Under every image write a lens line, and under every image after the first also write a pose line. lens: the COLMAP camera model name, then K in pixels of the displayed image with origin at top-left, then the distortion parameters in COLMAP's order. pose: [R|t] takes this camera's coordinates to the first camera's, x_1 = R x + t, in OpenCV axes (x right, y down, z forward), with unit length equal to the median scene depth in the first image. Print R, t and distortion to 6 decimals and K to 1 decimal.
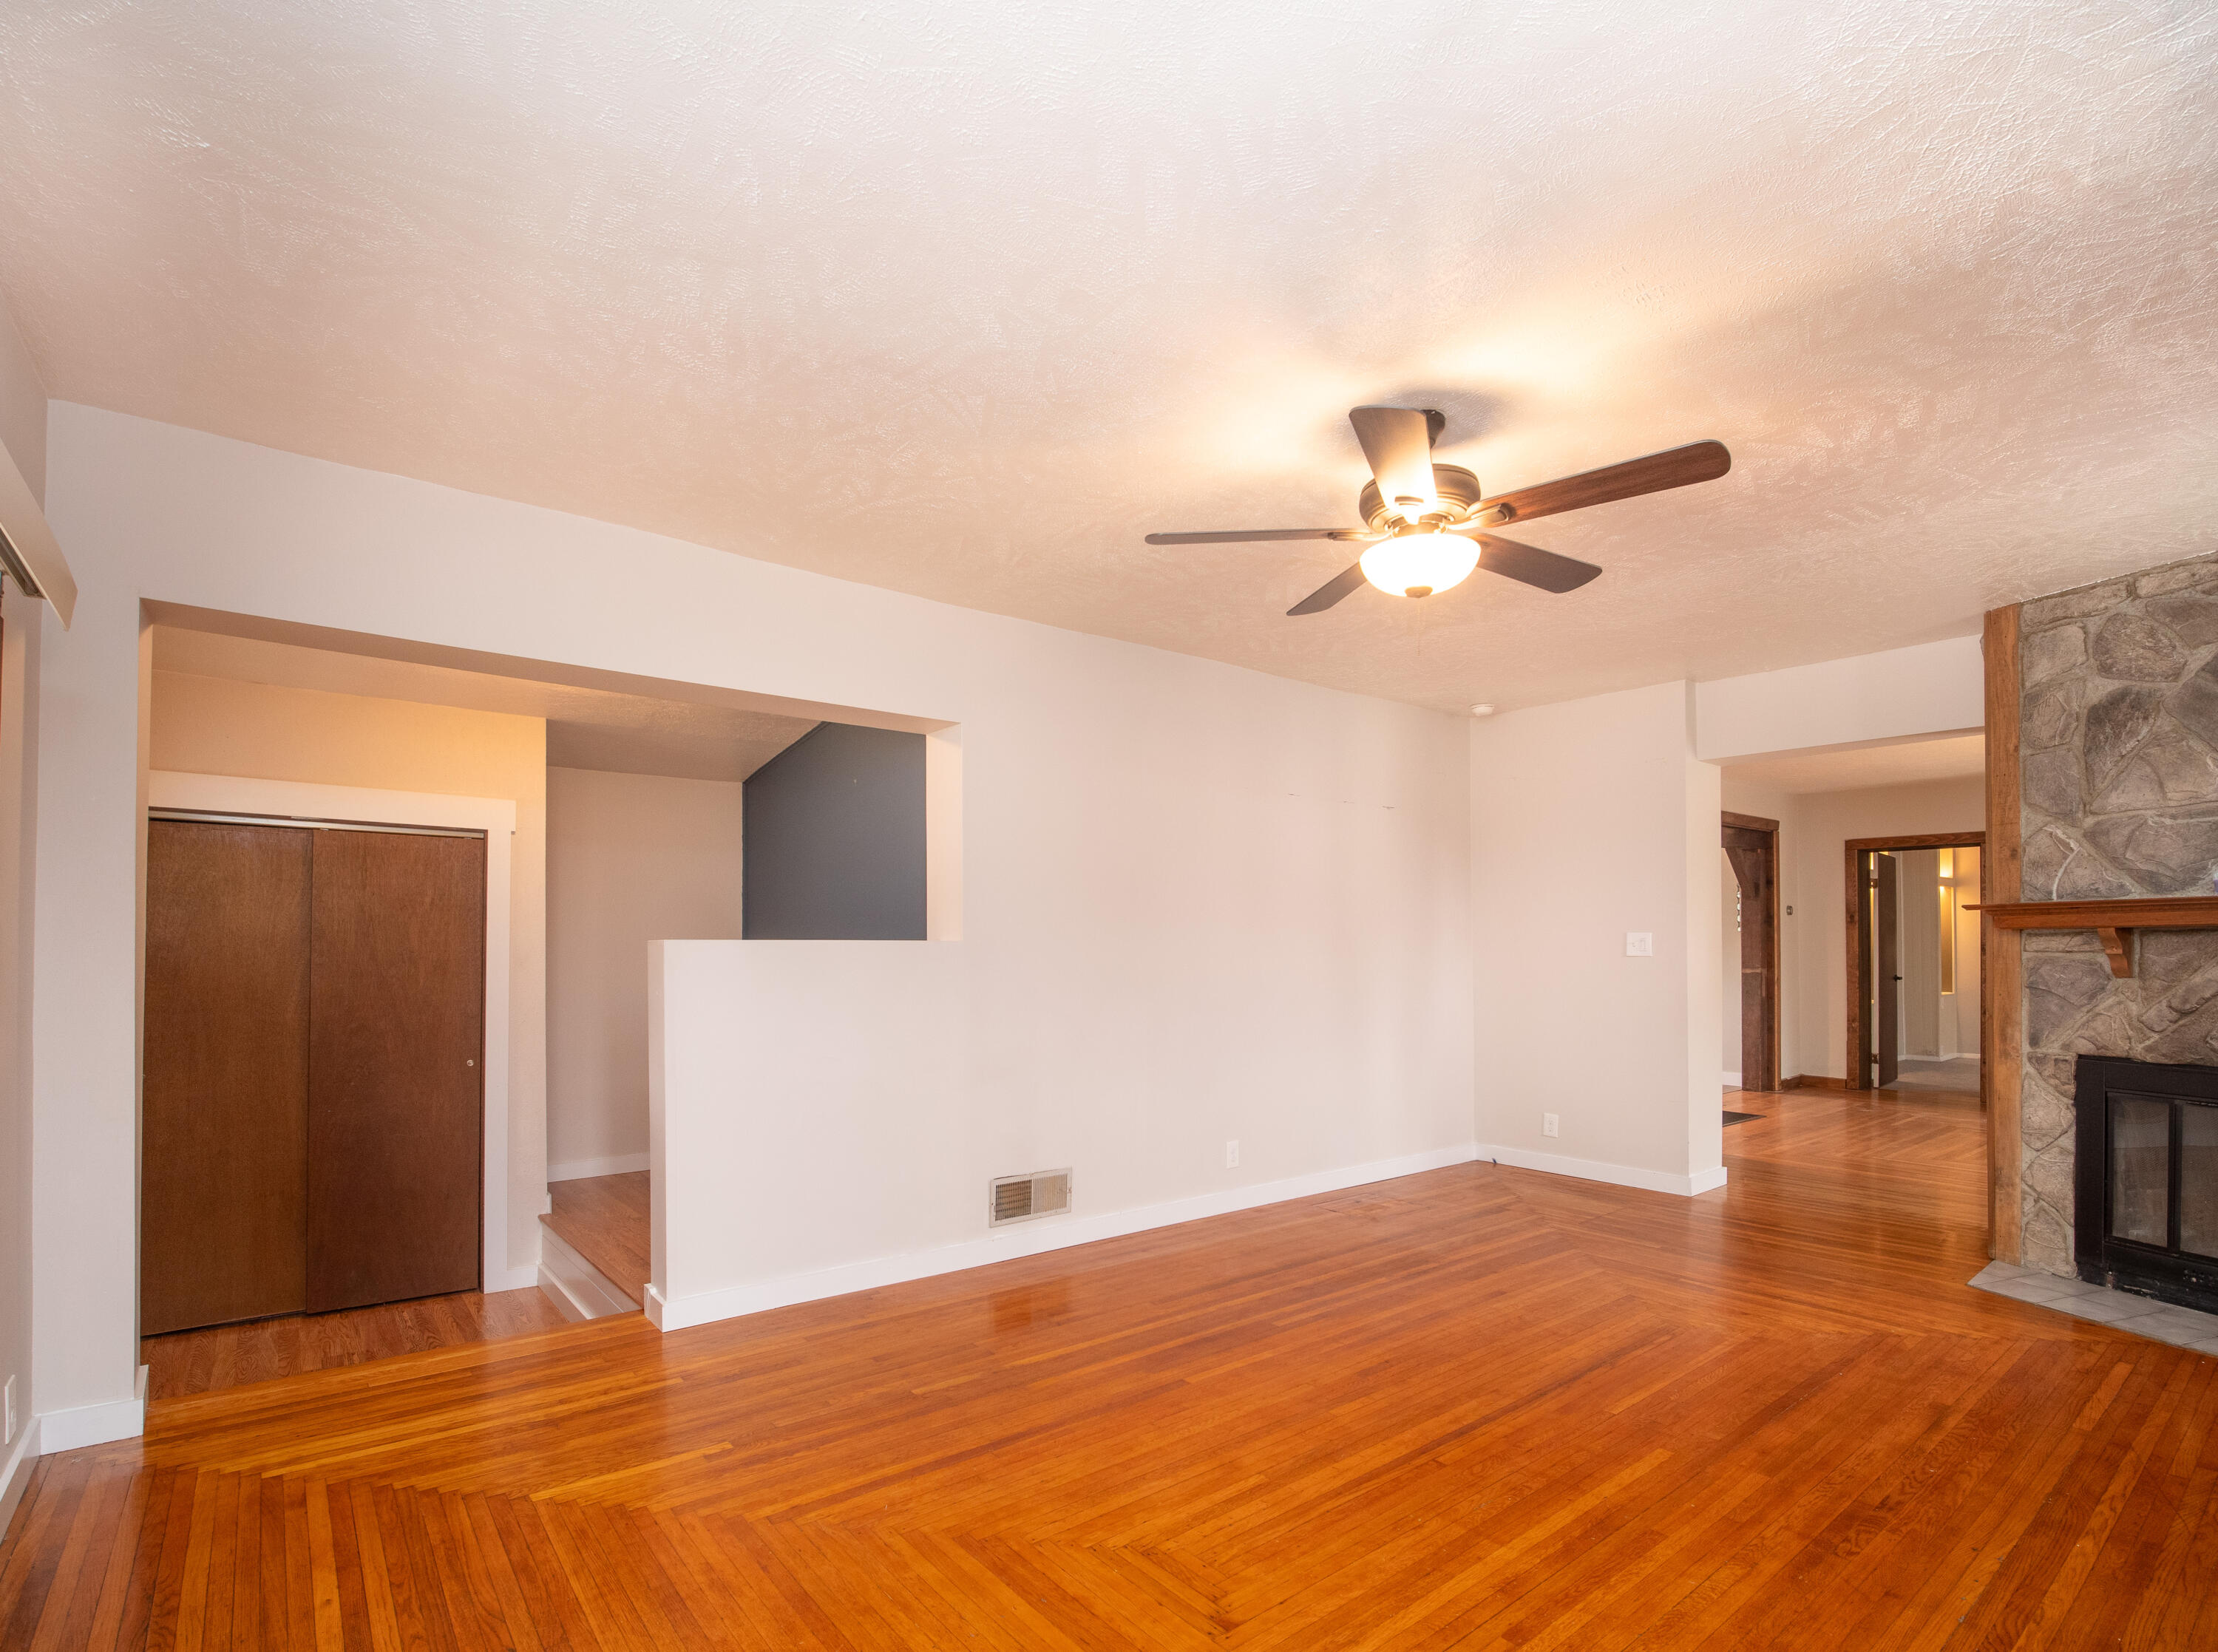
lens RADIAL K [[1077.1, 0, 1098.0], [0, 1077.1, 931.3], [0, 0, 1]] dist [-0.027843, 0.000052]
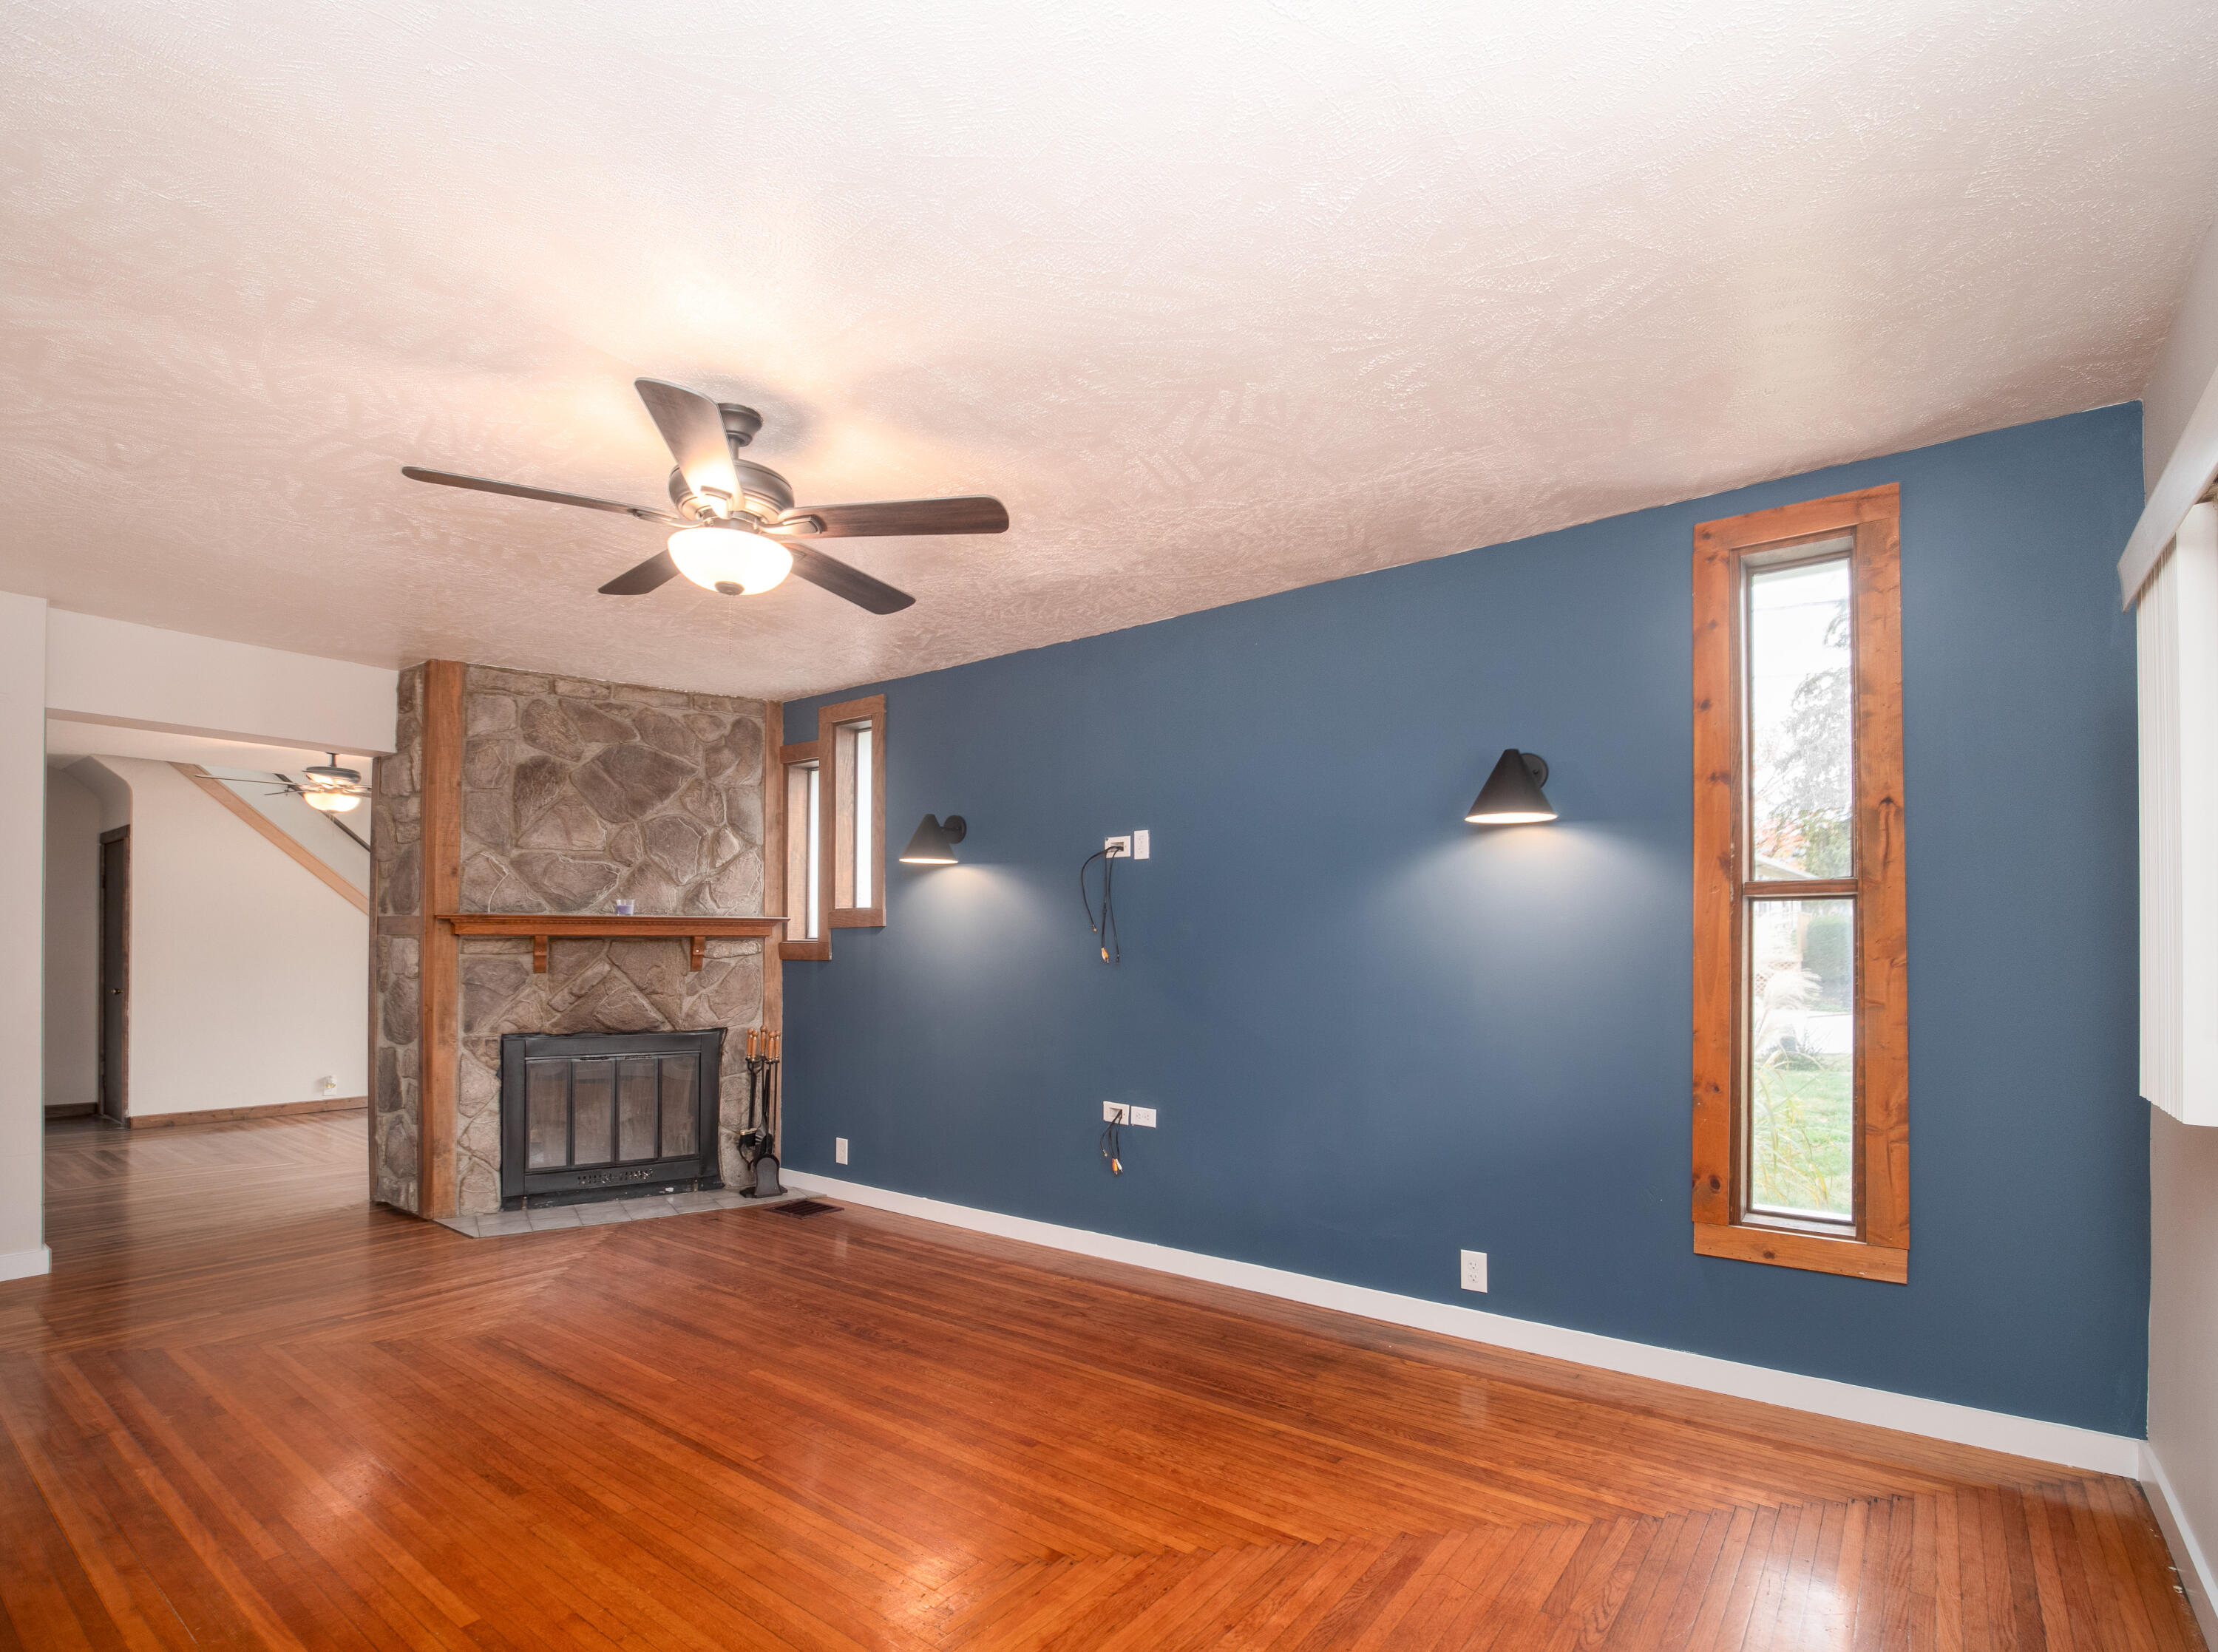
lens RADIAL K [[1077.1, 0, 1098.0], [0, 1077.1, 931.3], [0, 0, 1]] dist [-0.027843, 0.000052]
pose [[-0.250001, 0.014307, 0.968140, -0.507508], [-0.017260, 0.999666, -0.019230, 0.004710], [-0.968092, -0.021517, -0.249670, 0.635948]]
